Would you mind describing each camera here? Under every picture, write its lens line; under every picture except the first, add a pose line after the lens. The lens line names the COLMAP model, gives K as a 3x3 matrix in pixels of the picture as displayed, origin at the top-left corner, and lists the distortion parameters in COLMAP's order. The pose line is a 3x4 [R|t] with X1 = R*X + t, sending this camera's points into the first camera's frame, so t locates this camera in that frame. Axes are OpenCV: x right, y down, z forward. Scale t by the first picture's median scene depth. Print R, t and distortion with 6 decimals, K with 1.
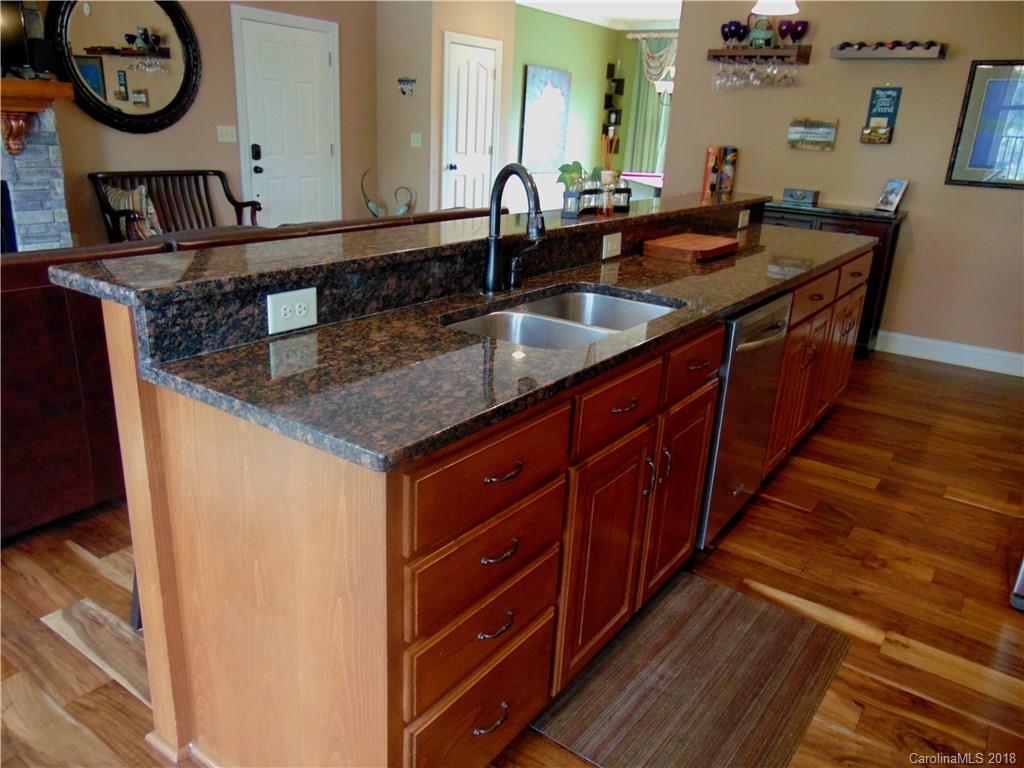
lens RADIAL K [[771.8, 0, 507.6], [0, 771.8, 372.9], [0, 0, 1]] dist [-0.009099, 0.046516]
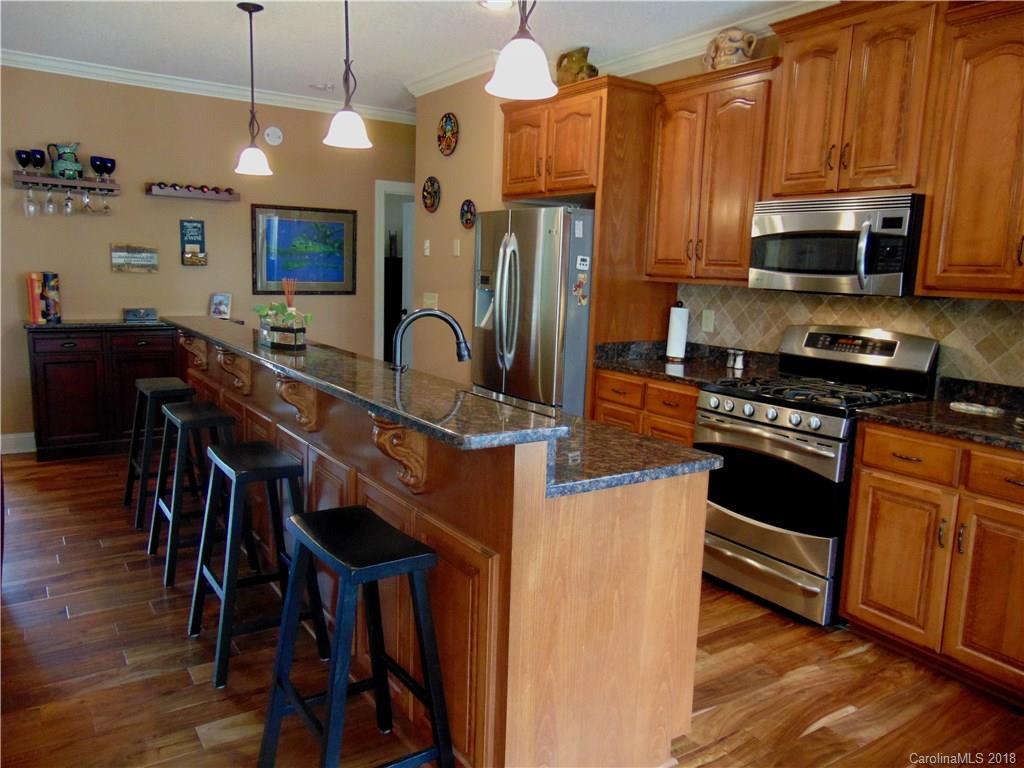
lens RADIAL K [[771.8, 0, 499.1], [0, 771.8, 383.0], [0, 0, 1]] dist [-0.009099, 0.046516]
pose [[0.362578, -0.180432, 0.914320, -0.454649], [0.279263, 0.957032, 0.078118, -0.082435], [-0.889128, 0.227012, 0.397387, 0.147948]]
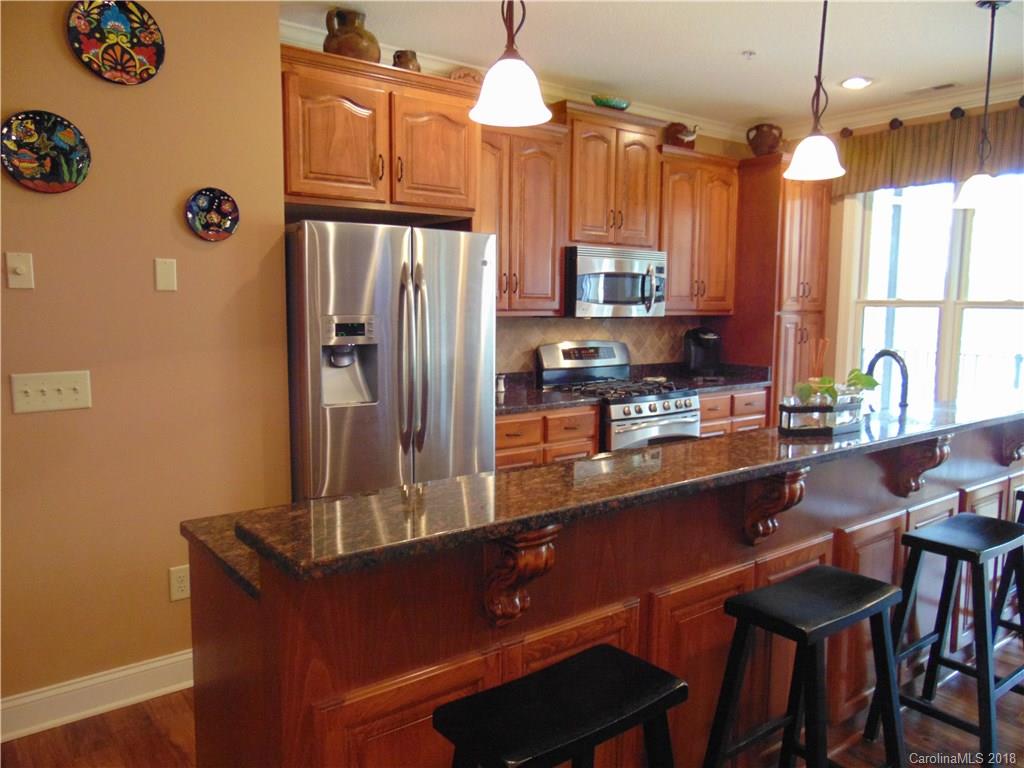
lens RADIAL K [[771.8, 0, 513.3], [0, 771.8, 383.5], [0, 0, 1]] dist [-0.009099, 0.046516]
pose [[-0.957650, -0.089700, 0.273605, 0.108178], [0.033791, 0.908659, 0.416169, -0.331171], [-0.285944, 0.407790, -0.867147, 0.975685]]
